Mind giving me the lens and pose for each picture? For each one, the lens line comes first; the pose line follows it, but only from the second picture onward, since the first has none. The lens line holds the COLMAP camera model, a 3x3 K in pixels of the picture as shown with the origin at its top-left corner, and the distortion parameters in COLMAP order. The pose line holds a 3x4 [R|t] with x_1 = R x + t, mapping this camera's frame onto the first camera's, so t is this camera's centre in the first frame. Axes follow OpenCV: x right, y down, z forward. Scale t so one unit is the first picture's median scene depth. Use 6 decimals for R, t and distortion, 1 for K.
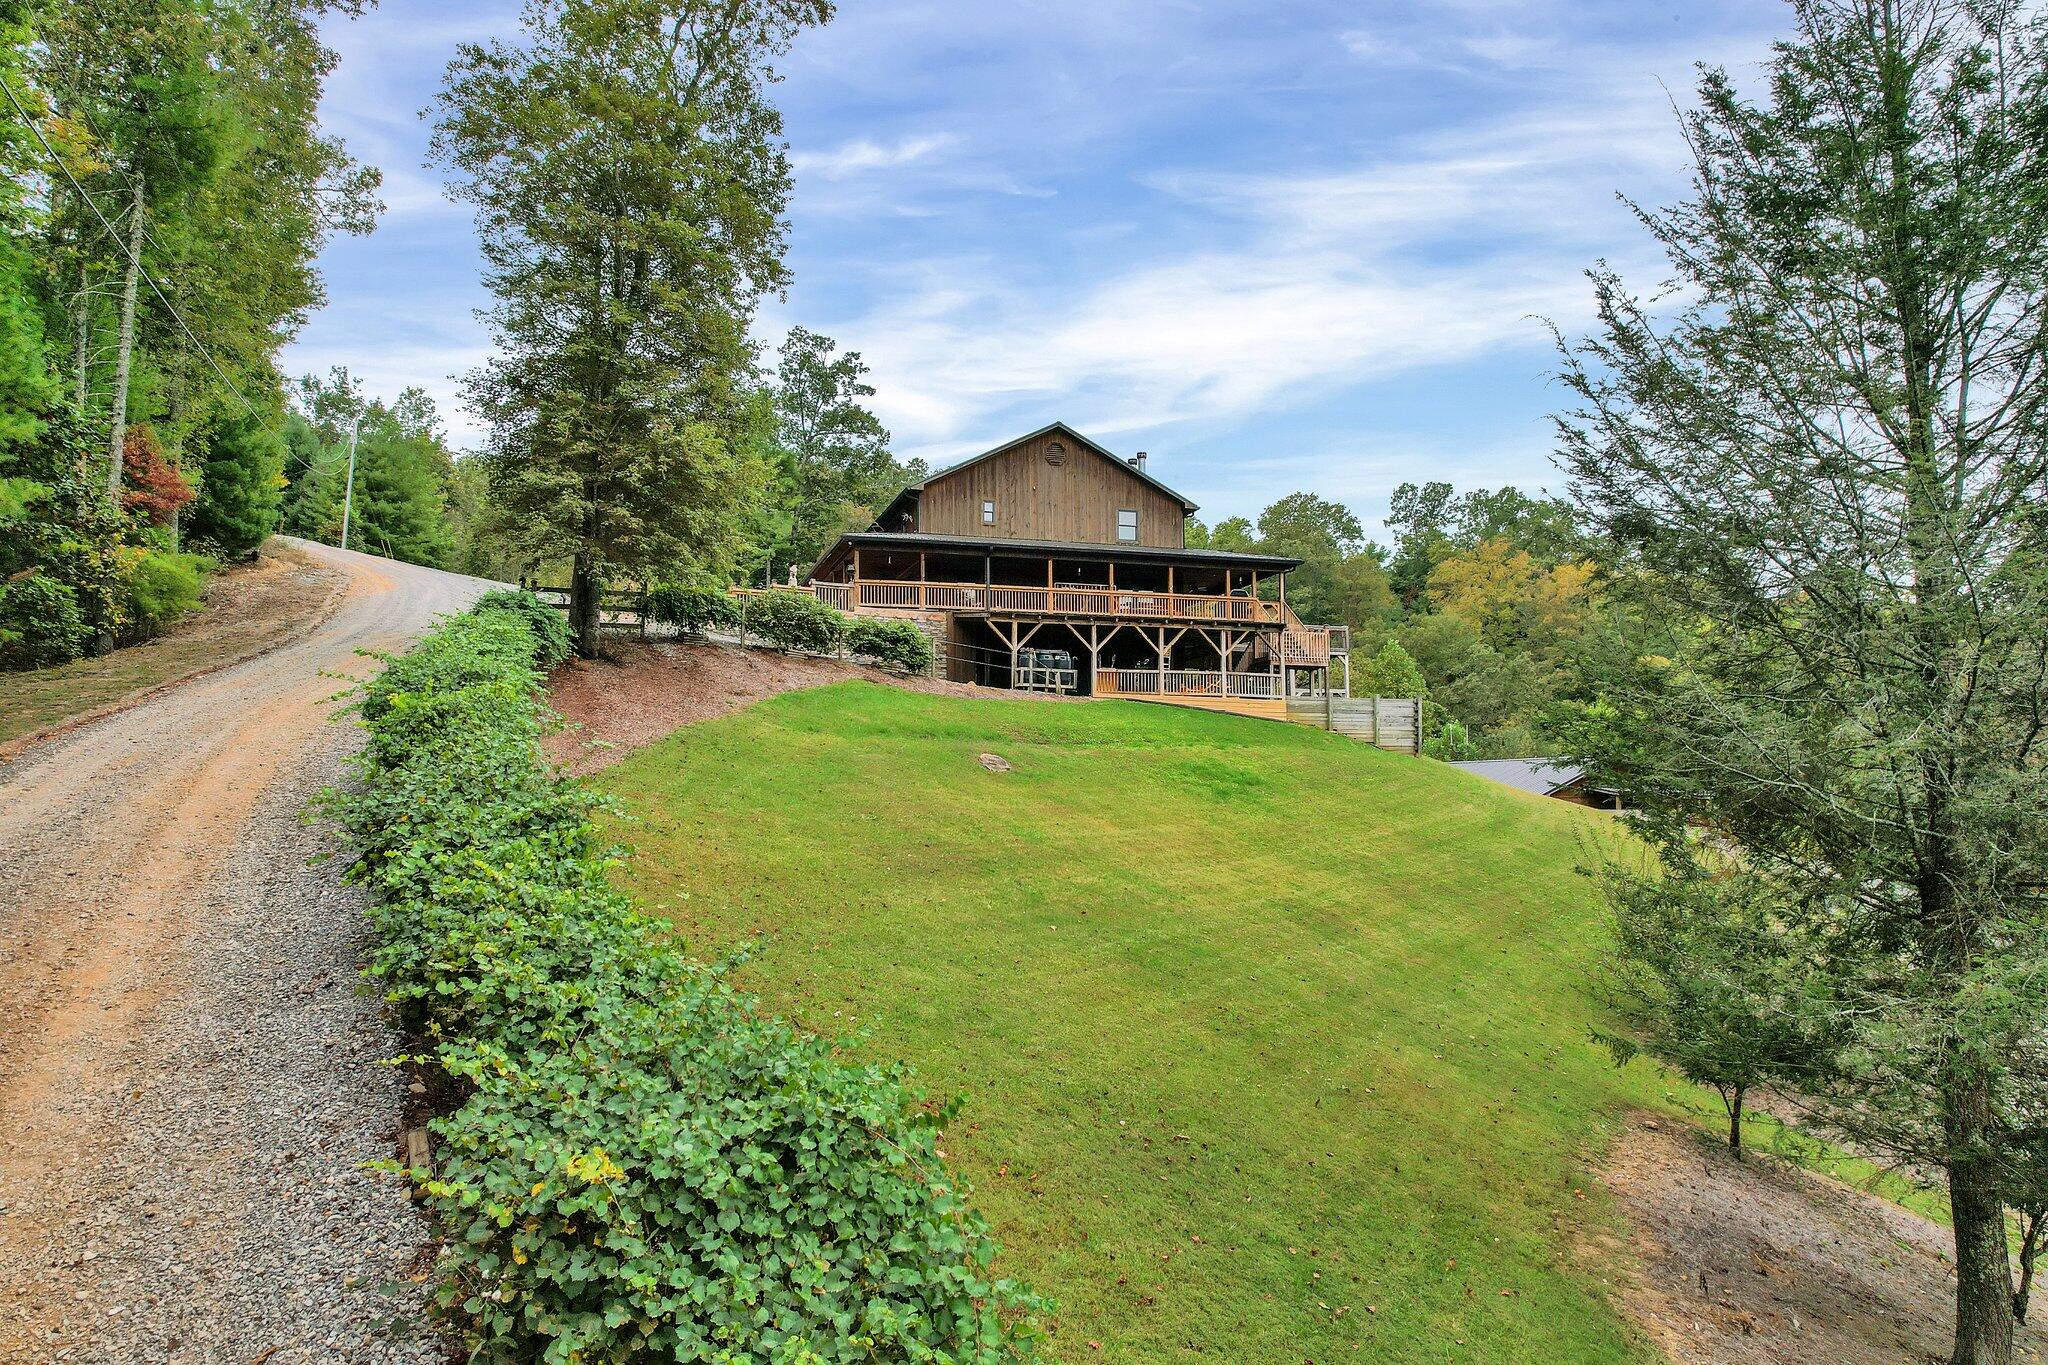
lens RADIAL K [[1345.9, 0, 1026.8], [0, 1345.9, 682.1], [0, 0, 1]] dist [-0.077269, 0.076056]
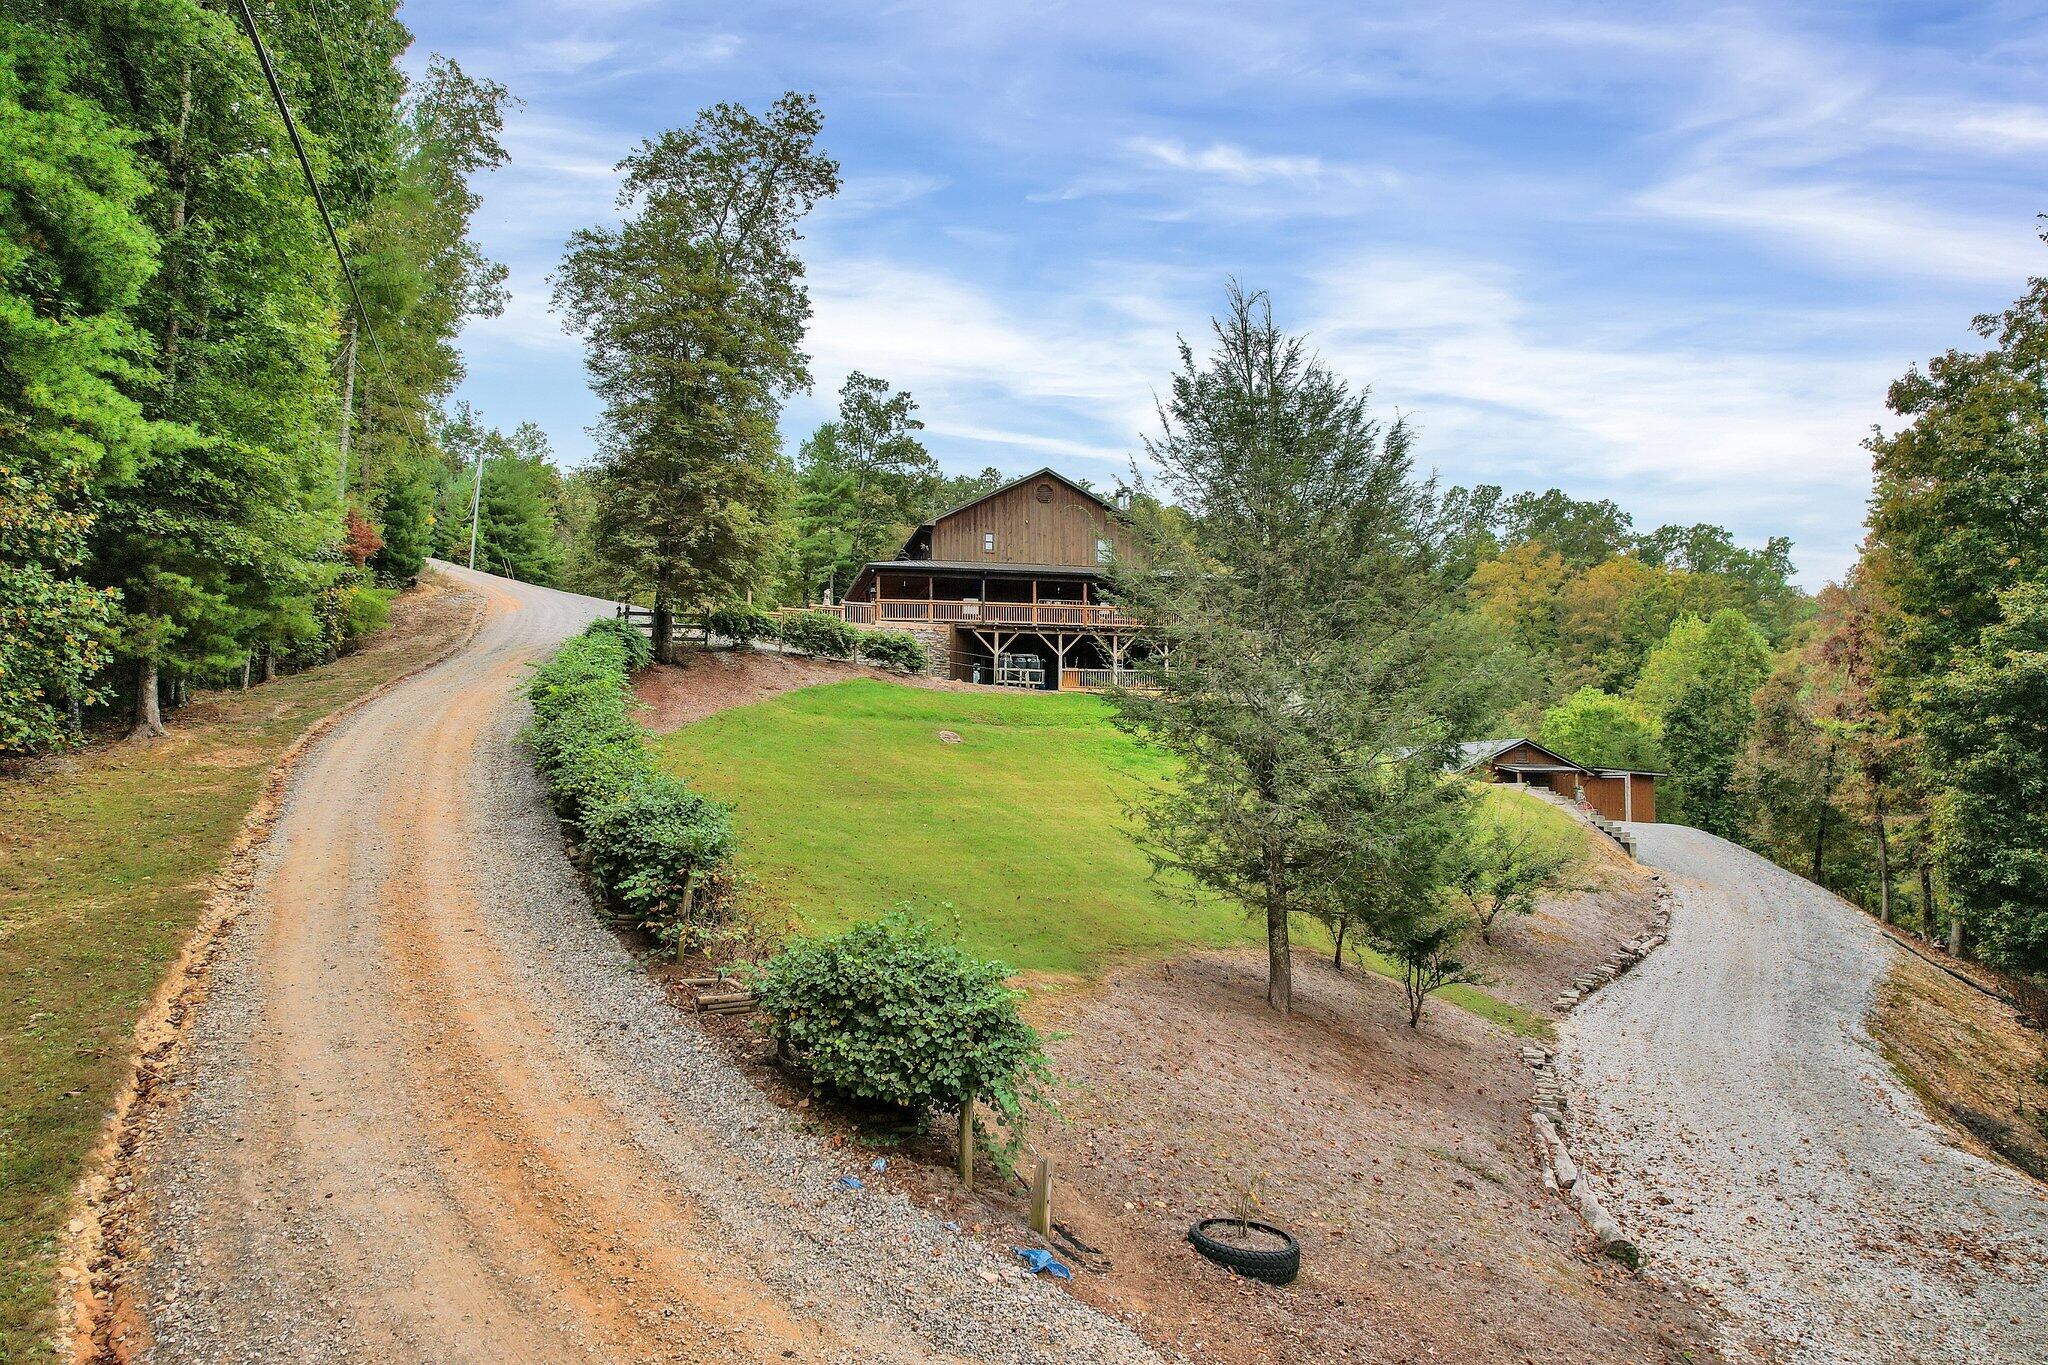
lens RADIAL K [[1345.9, 0, 1023.1], [0, 1345.9, 673.1], [0, 0, 1]] dist [-0.077269, 0.076056]
pose [[0.997345, -0.004784, -0.072660, 0.096883], [0.004400, 0.999976, -0.005438, 0.000985], [0.072685, 0.005104, 0.997342, -0.243655]]
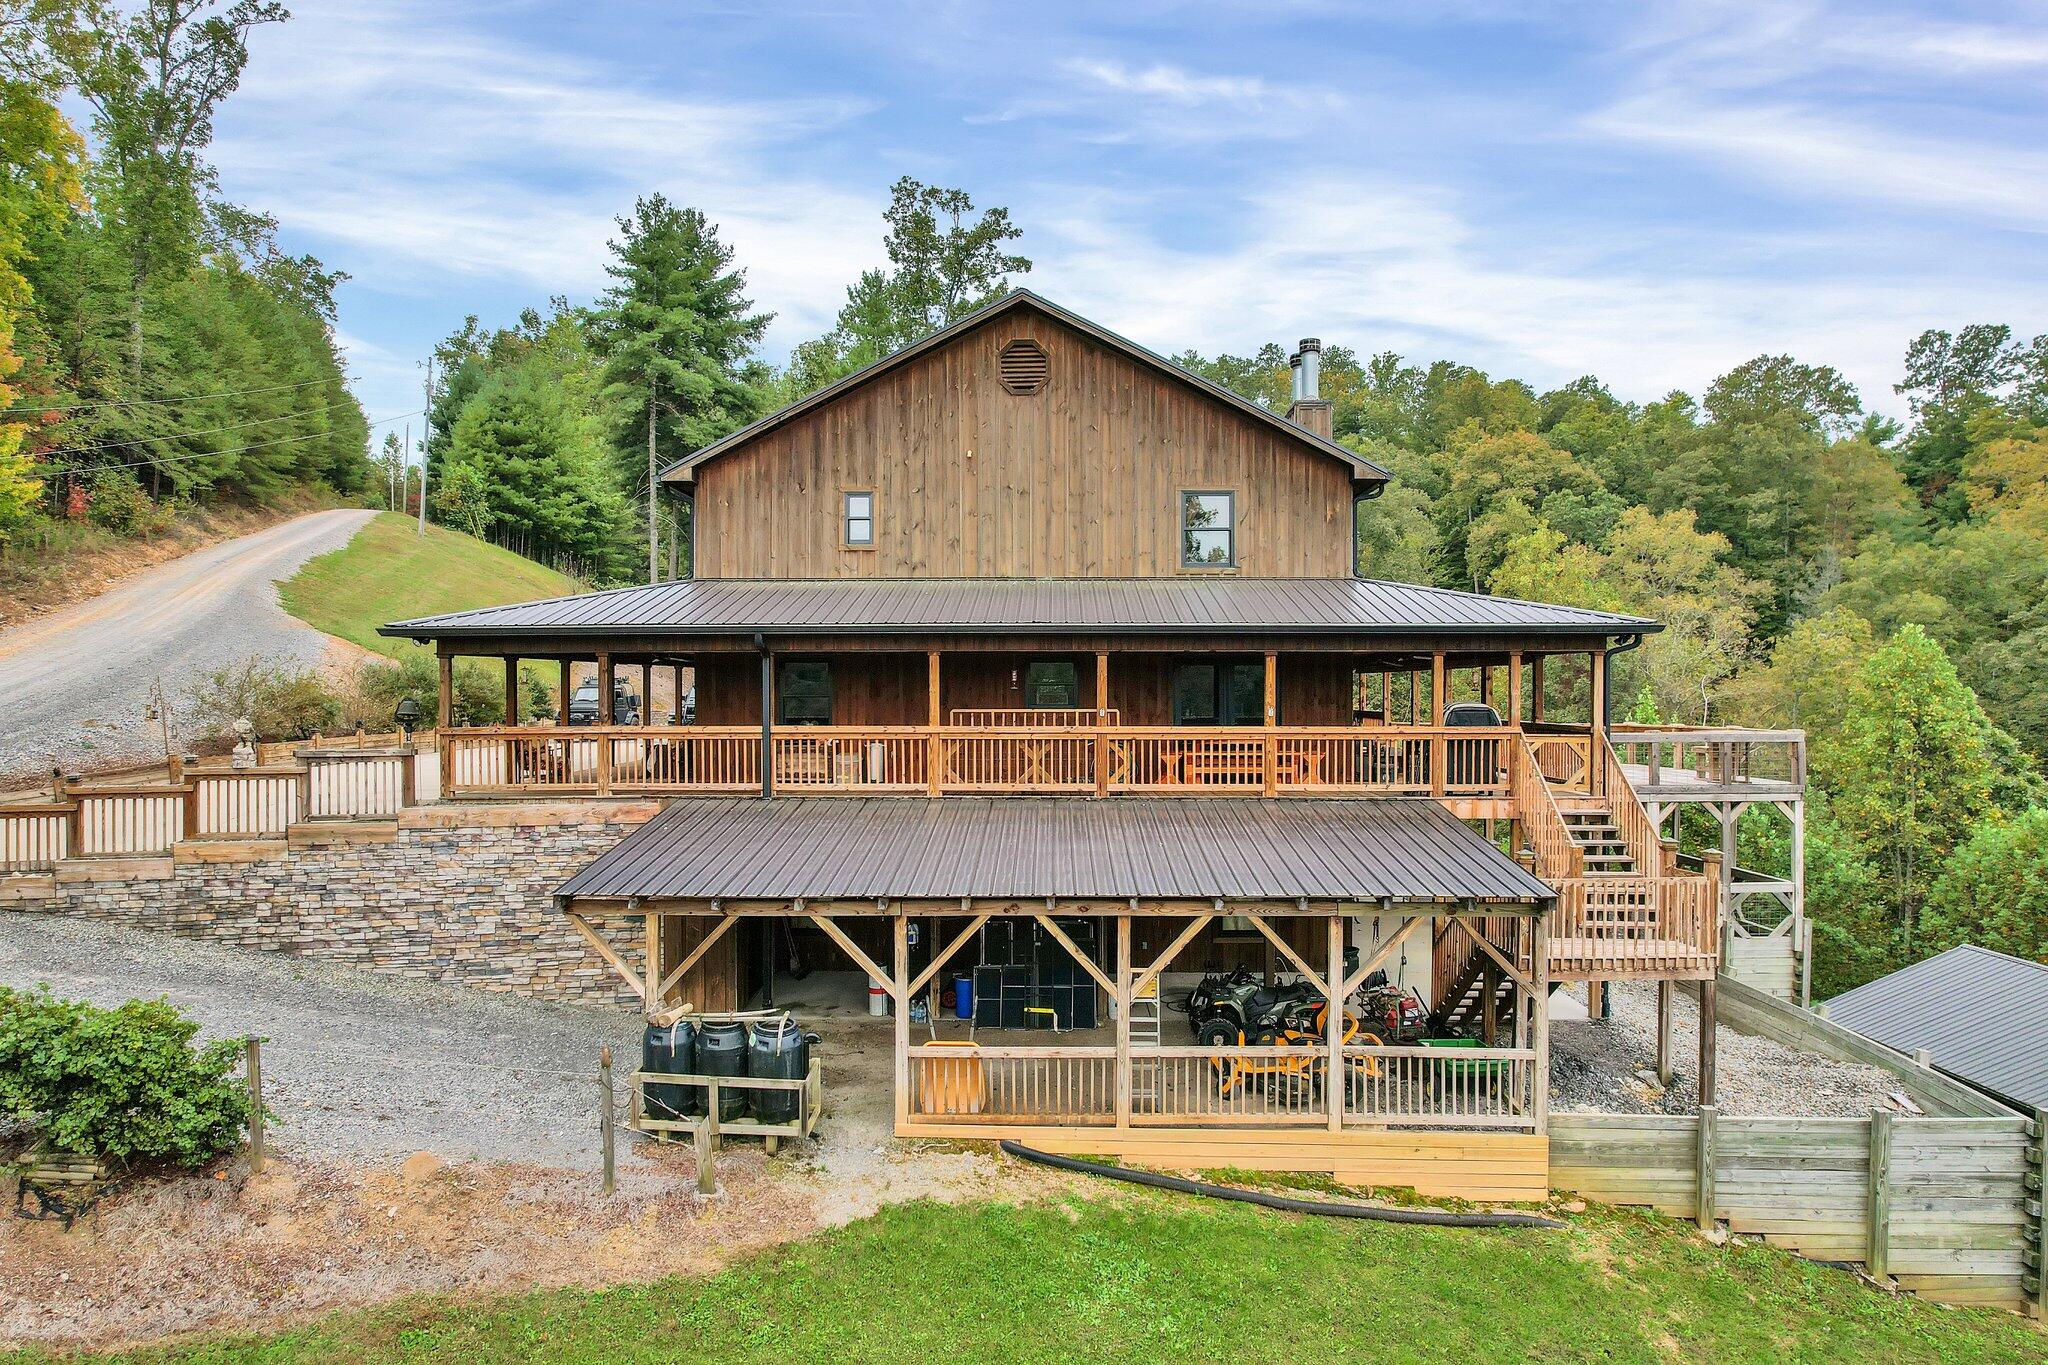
lens RADIAL K [[1345.9, 0, 1024.1], [0, 1345.9, 696.7], [0, 0, 1]] dist [-0.077269, 0.076056]
pose [[0.950463, 0.001619, -0.310834, 0.162629], [0.026873, 0.995815, 0.087357, -0.111767], [0.309674, -0.091383, 0.946441, 0.638736]]
